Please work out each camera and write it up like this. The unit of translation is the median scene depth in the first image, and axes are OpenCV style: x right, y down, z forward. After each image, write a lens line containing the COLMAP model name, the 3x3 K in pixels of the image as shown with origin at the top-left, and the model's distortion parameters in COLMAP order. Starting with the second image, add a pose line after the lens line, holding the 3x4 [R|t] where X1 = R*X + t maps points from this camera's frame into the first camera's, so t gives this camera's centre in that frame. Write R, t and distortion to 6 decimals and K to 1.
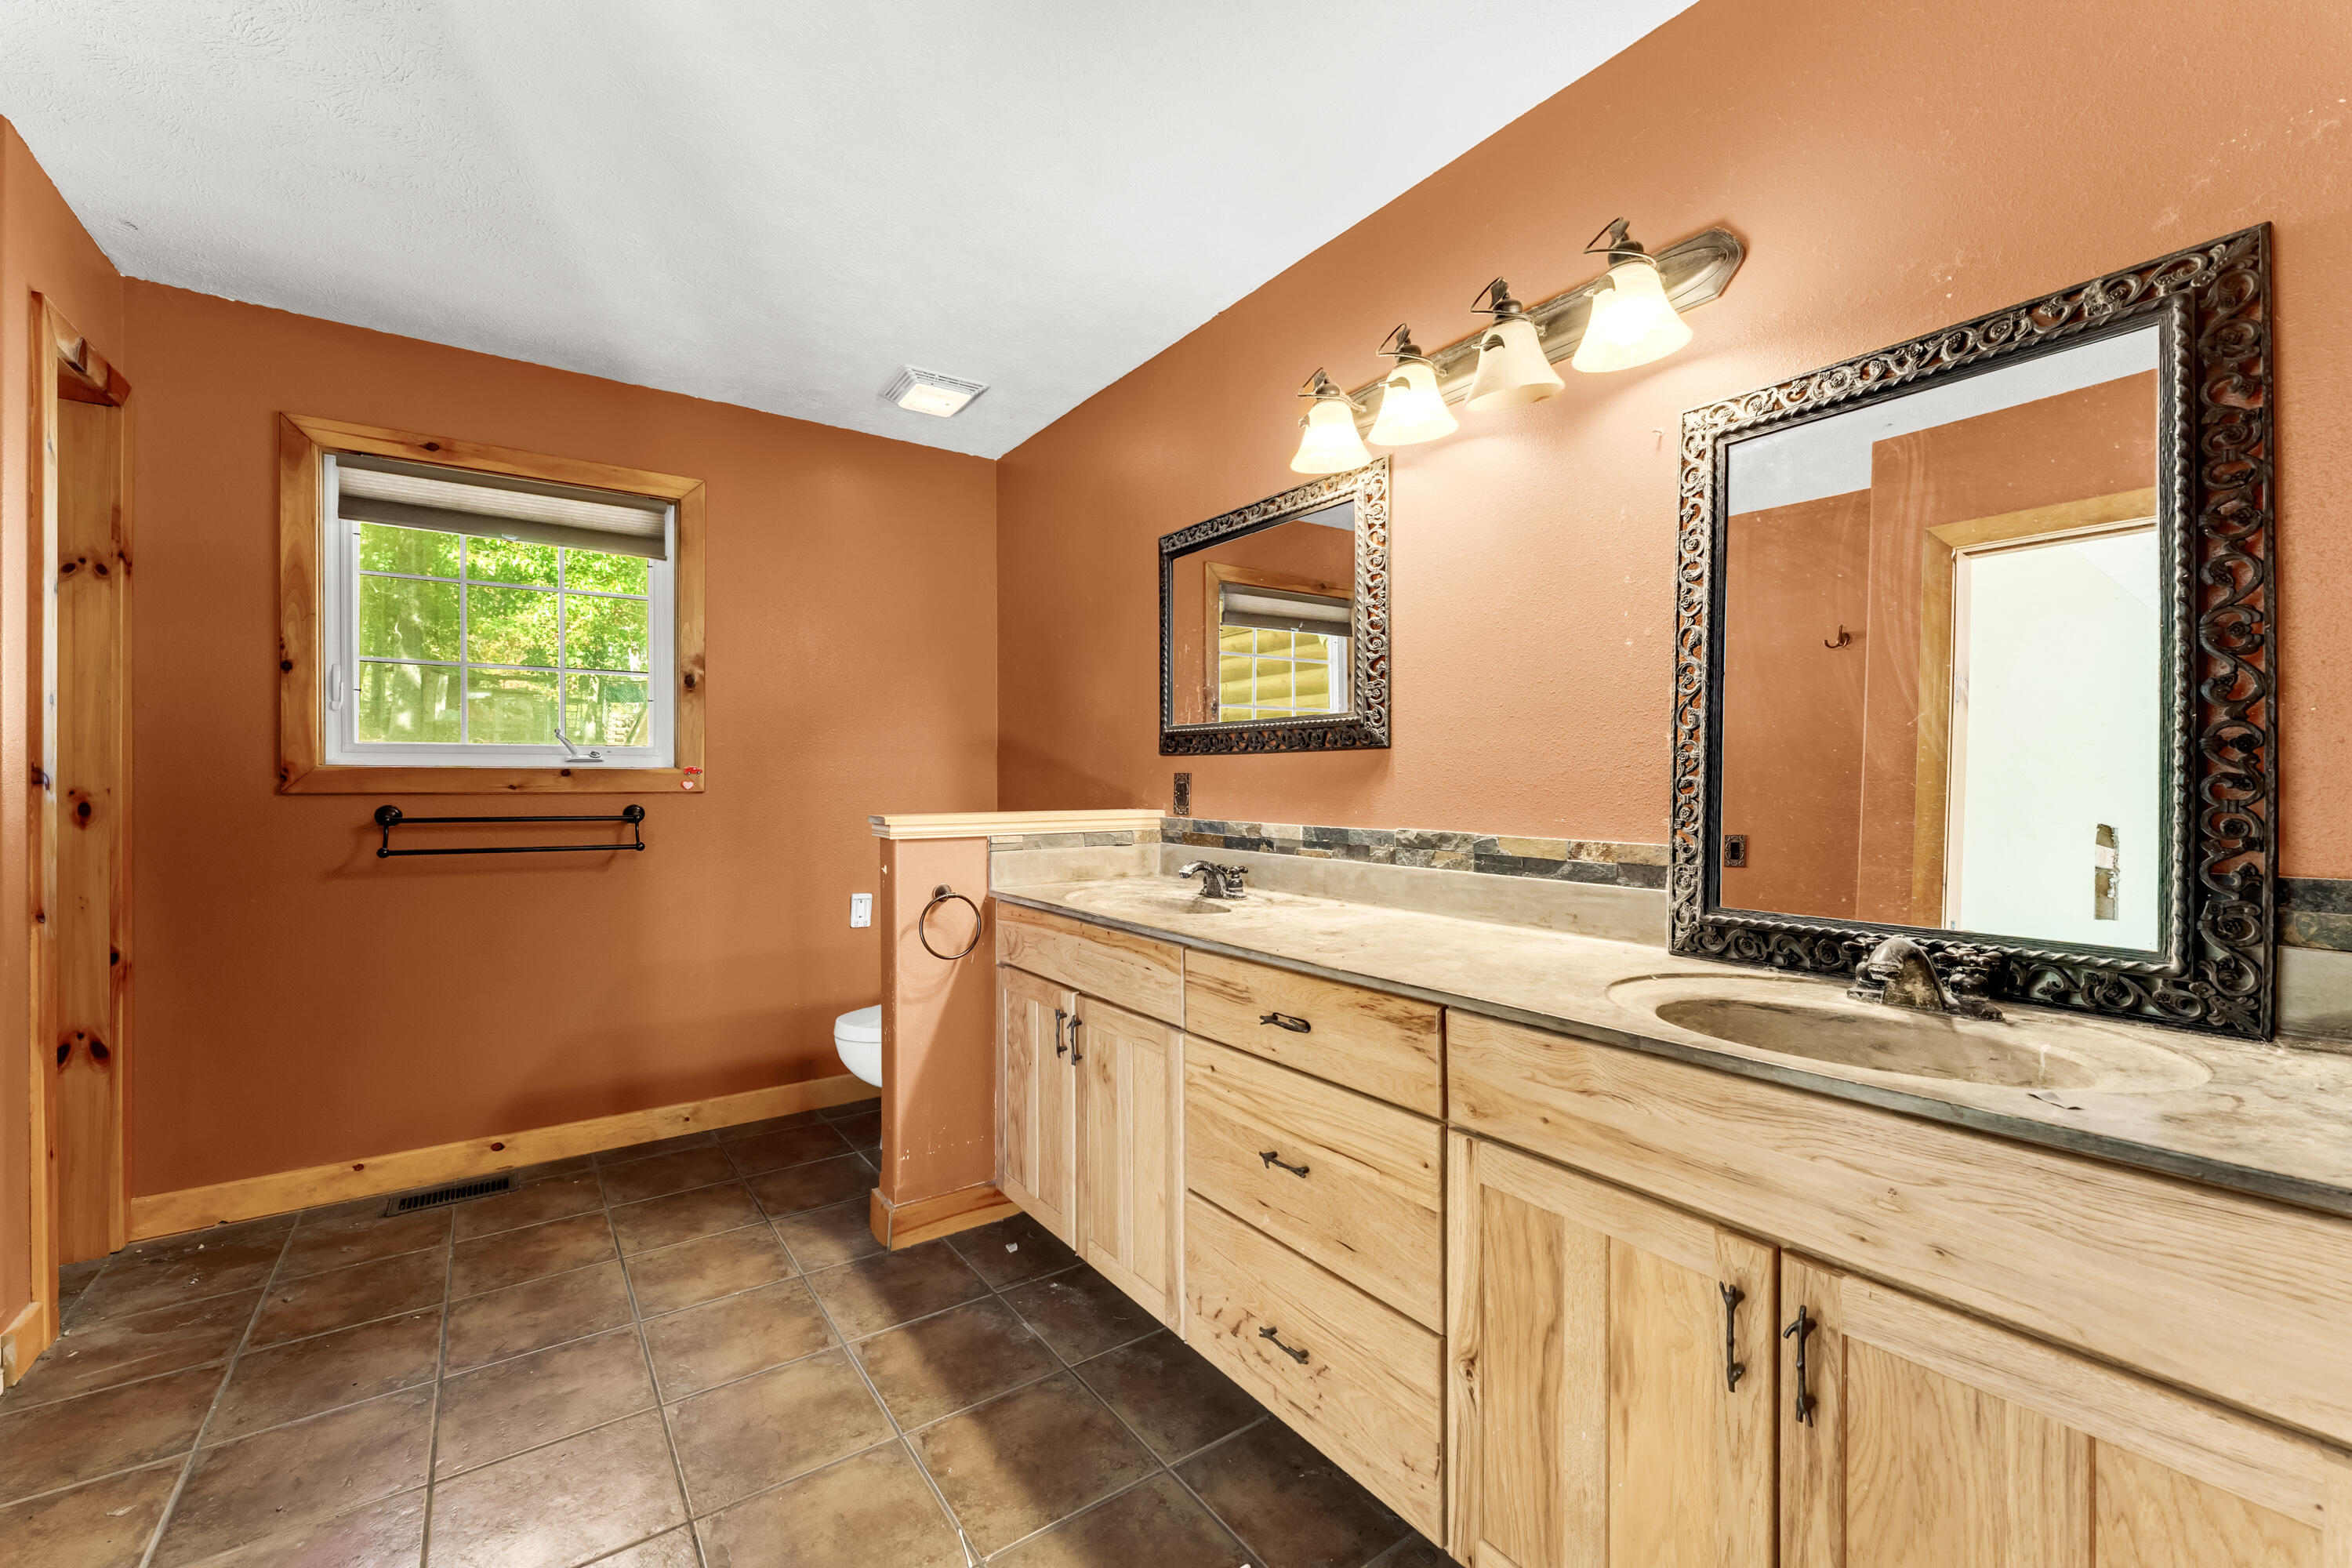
lens RADIAL K [[964.5, 0, 1170.7], [0, 964.5, 778.9], [0, 0, 1]] dist [-0.000451, -0.000314]
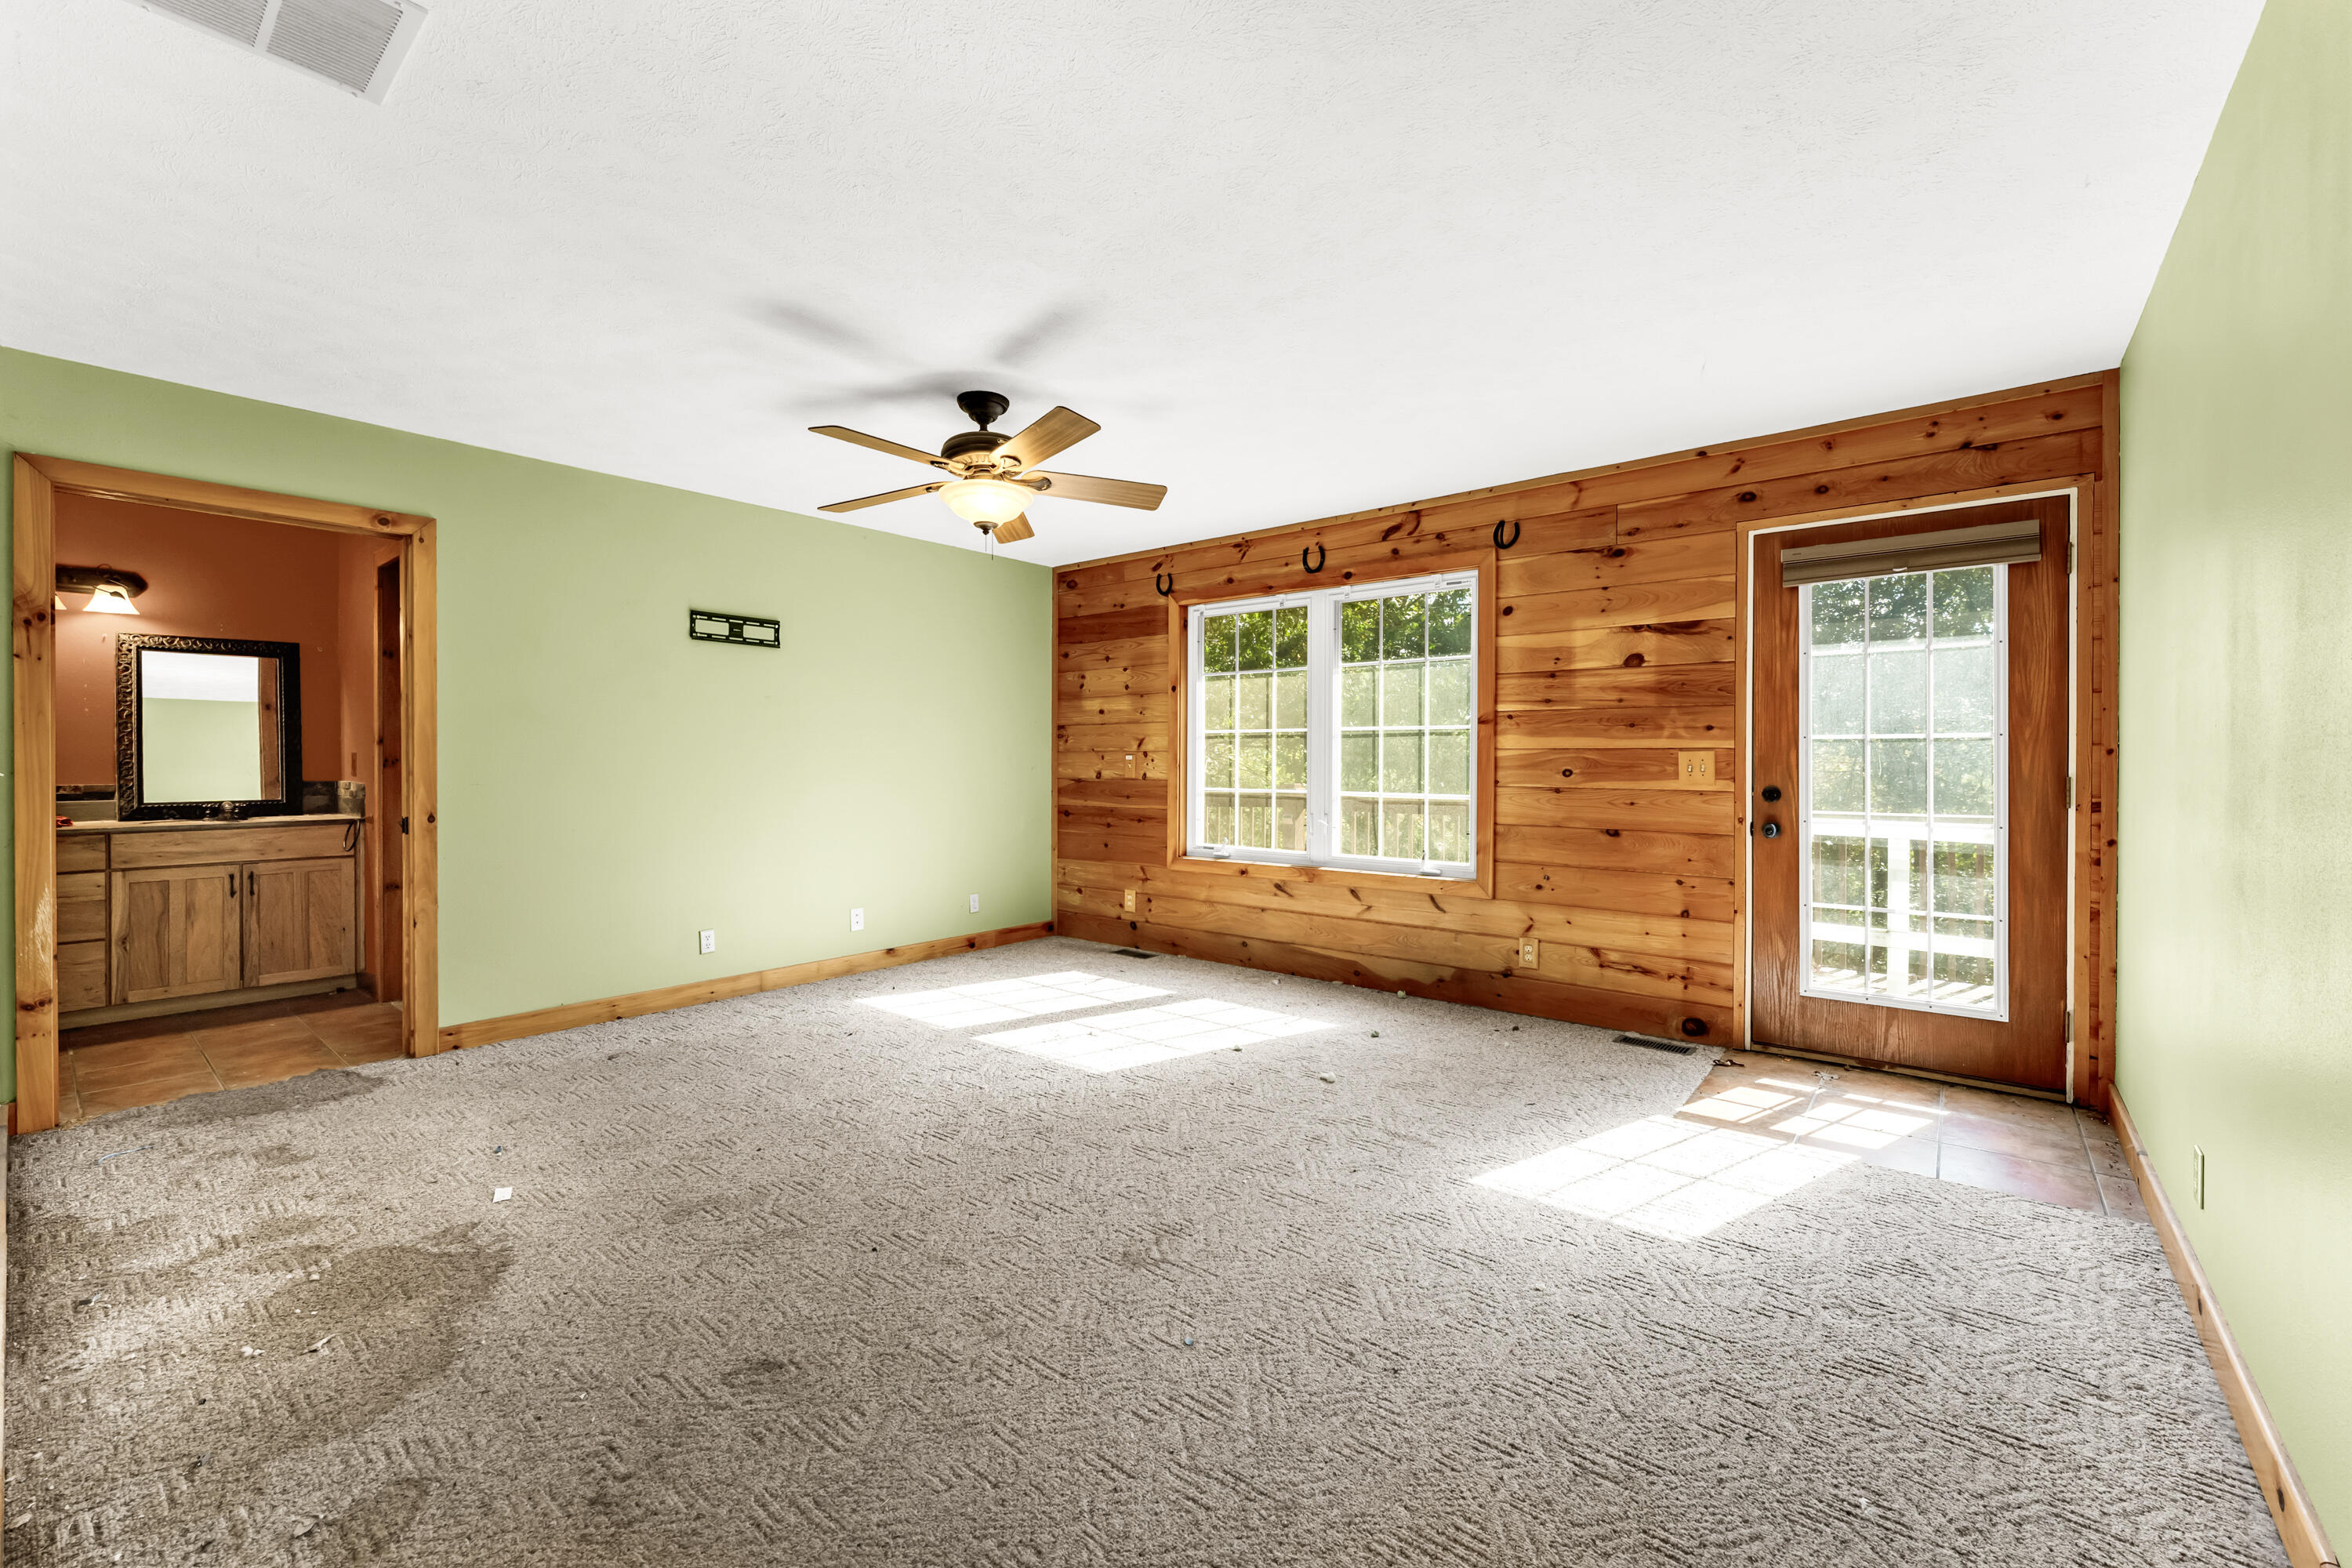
lens RADIAL K [[964.5, 0, 1164.6], [0, 964.5, 764.4], [0, 0, 1]] dist [-0.000451, -0.000314]
pose [[-0.249439, -0.008500, 0.968353, -4.366595], [-0.011769, 0.999914, 0.005746, -0.060775], [-0.968319, -0.009963, -0.249518, -1.880380]]
